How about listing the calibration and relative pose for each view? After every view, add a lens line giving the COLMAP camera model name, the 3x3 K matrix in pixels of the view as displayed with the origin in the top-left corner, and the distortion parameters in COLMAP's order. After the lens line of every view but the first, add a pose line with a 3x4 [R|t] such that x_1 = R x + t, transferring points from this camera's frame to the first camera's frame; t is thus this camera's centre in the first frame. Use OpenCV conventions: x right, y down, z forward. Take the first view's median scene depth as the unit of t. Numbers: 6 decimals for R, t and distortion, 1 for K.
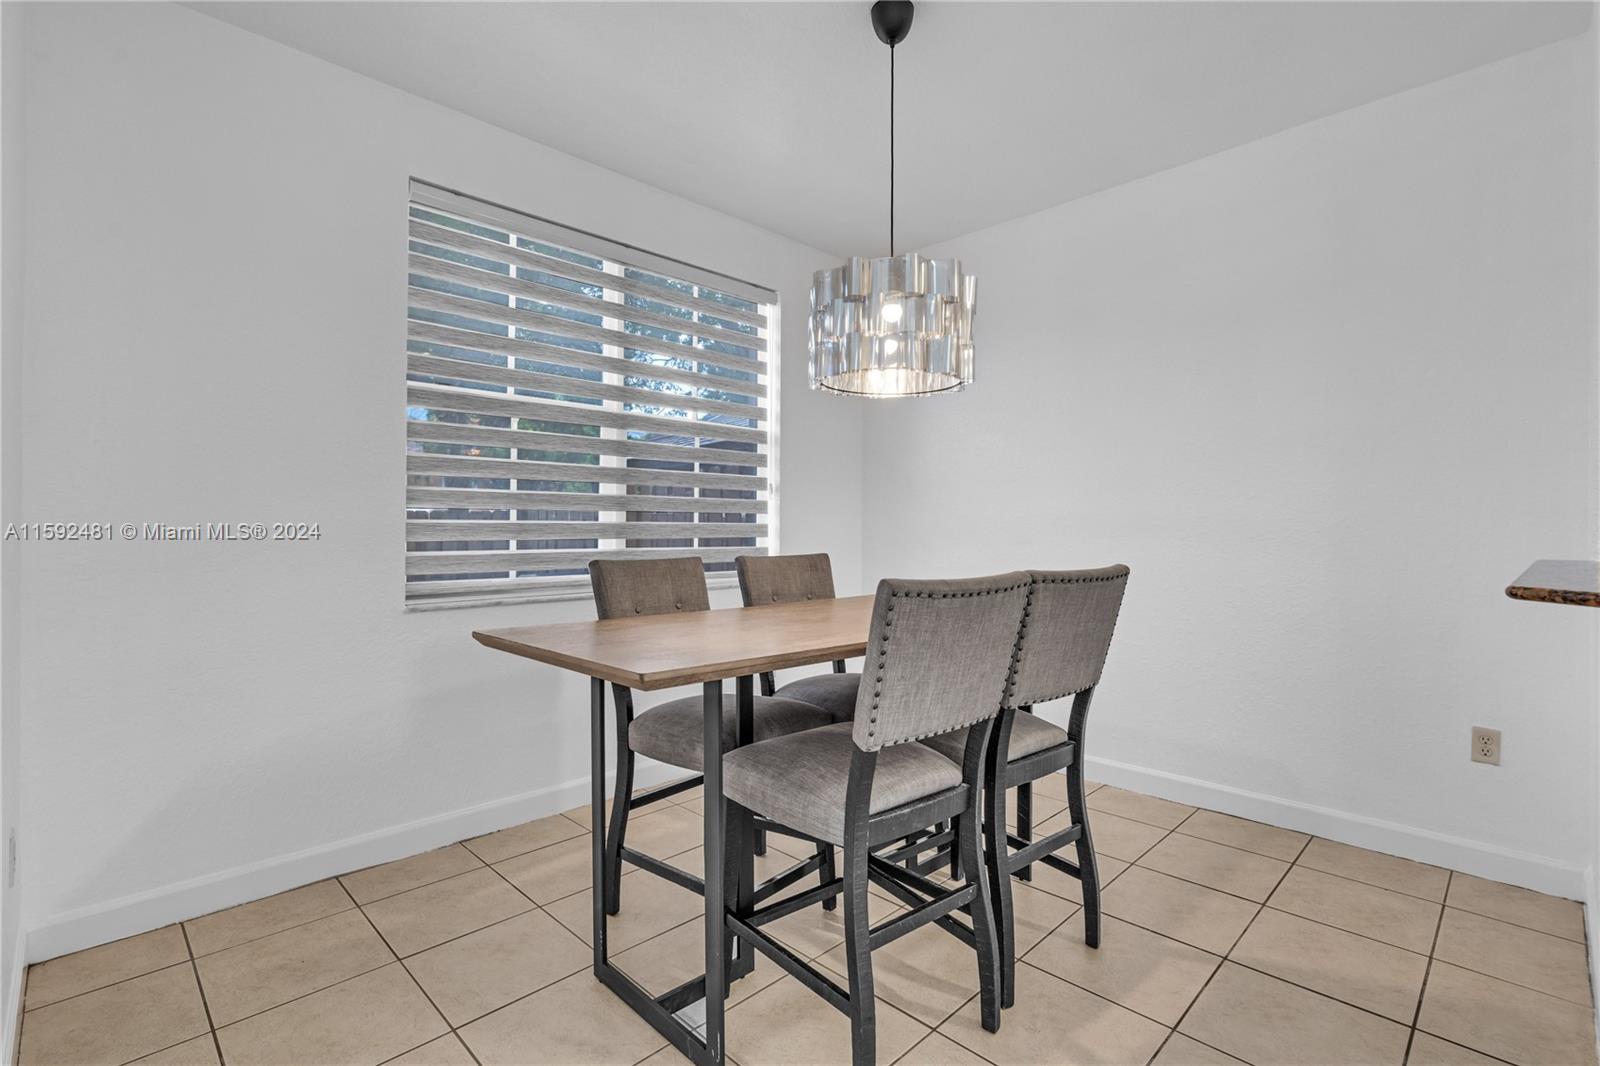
lens RADIAL K [[739.1, 0, 851.4], [0, 739.1, 526.8], [0, 0, 1]] dist [-0.000784, -0.000053]
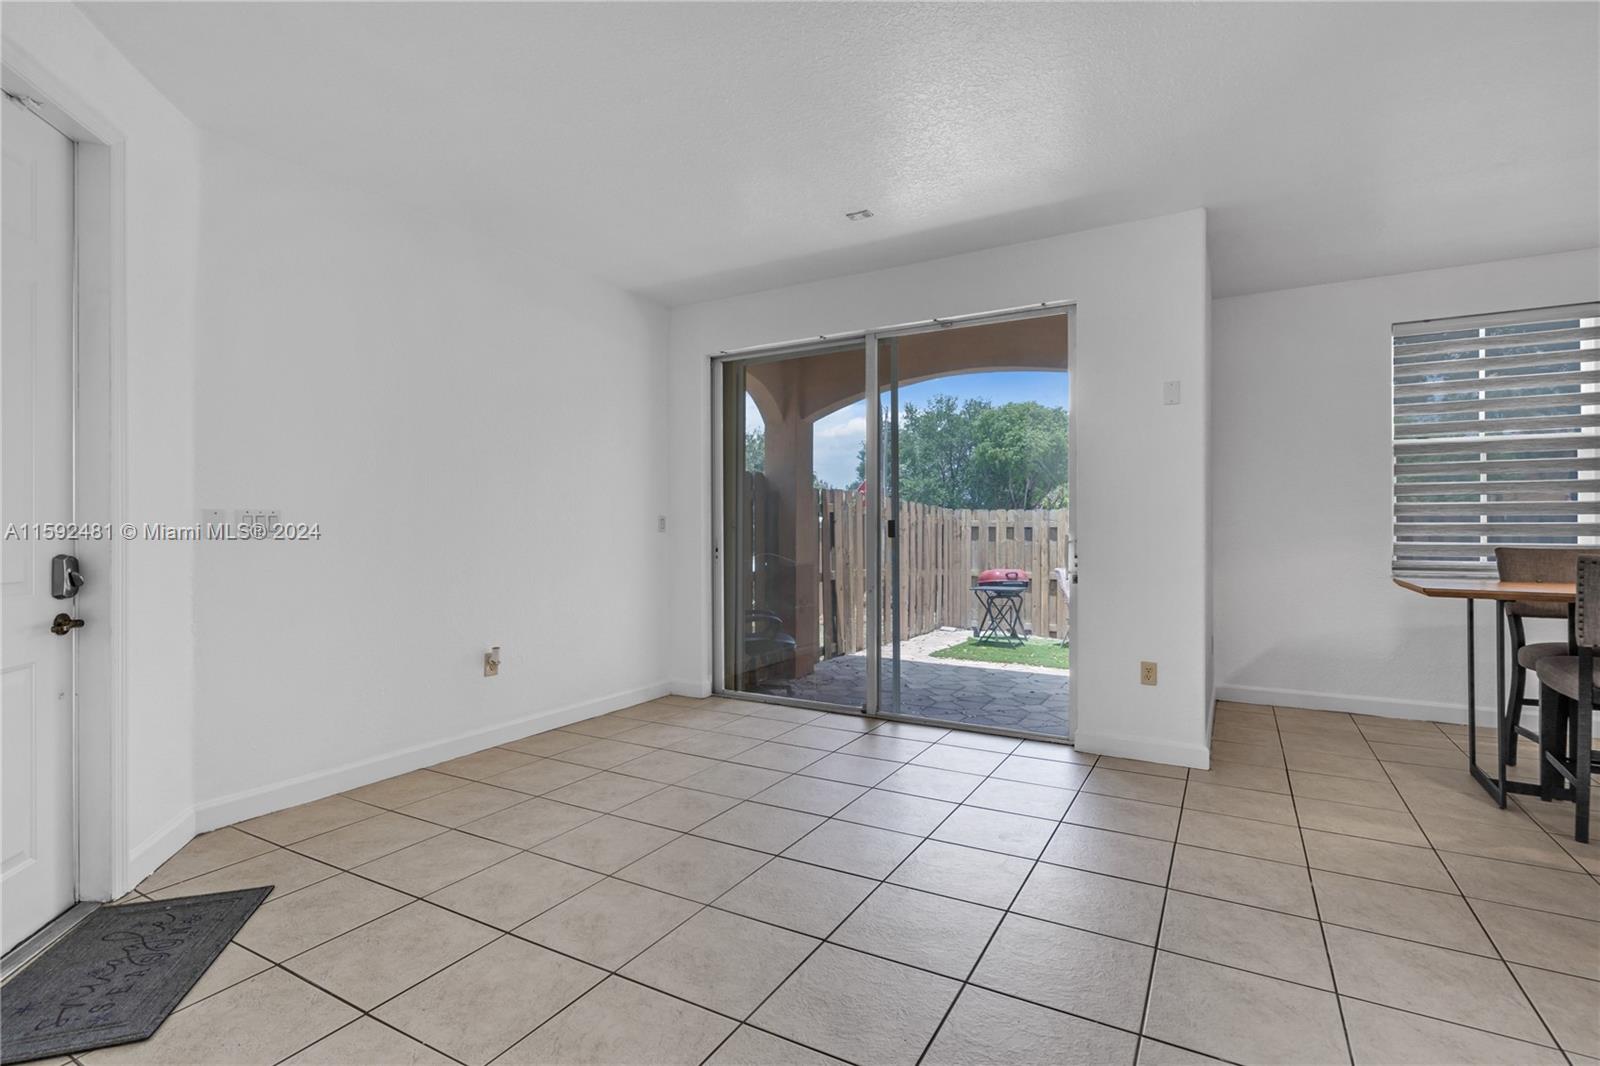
lens RADIAL K [[739.1, 0, 851.4], [0, 739.1, 526.8], [0, 0, 1]] dist [-0.000784, -0.000053]
pose [[0.254376, -0.004765, -0.967094, 0.887955], [0.000328, 0.999988, -0.004841, 0.008491], [0.967105, 0.000914, 0.254375, -0.814528]]
